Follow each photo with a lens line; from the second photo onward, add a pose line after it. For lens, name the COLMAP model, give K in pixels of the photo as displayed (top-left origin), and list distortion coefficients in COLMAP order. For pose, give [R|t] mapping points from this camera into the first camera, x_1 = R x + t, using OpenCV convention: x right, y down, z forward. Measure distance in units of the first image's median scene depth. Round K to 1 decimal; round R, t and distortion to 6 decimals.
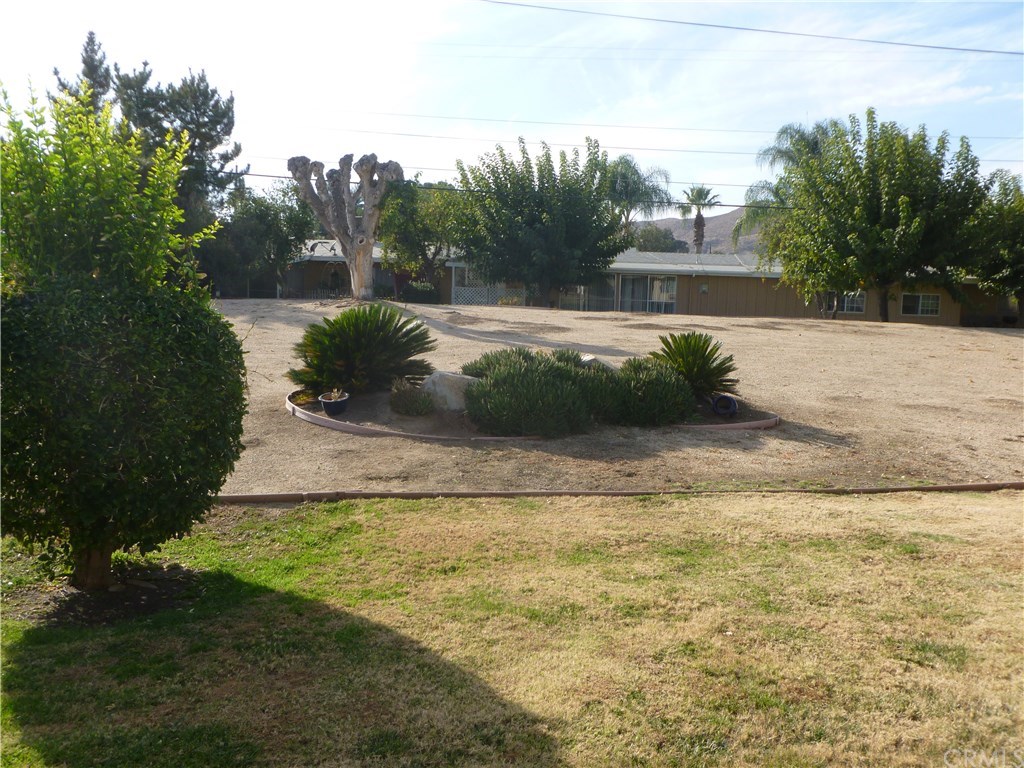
lens RADIAL K [[876.5, 0, 508.9], [0, 876.5, 385.9], [0, 0, 1]] dist [-0.042072, 0.022949]
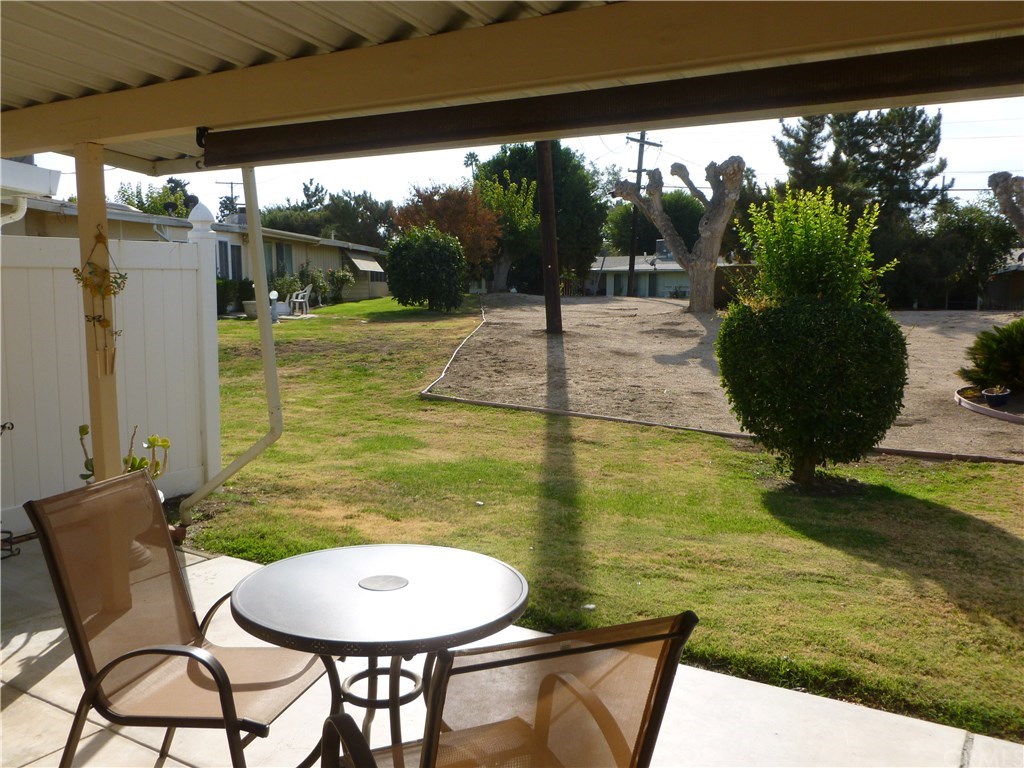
lens RADIAL K [[876.5, 0, 510.6], [0, 876.5, 384.0], [0, 0, 1]] dist [-0.042072, 0.022949]
pose [[0.725118, 0.050805, -0.686748, 0.130037], [-0.061862, 0.998048, 0.008517, 0.032528], [0.685840, 0.036308, 0.726846, -0.313424]]
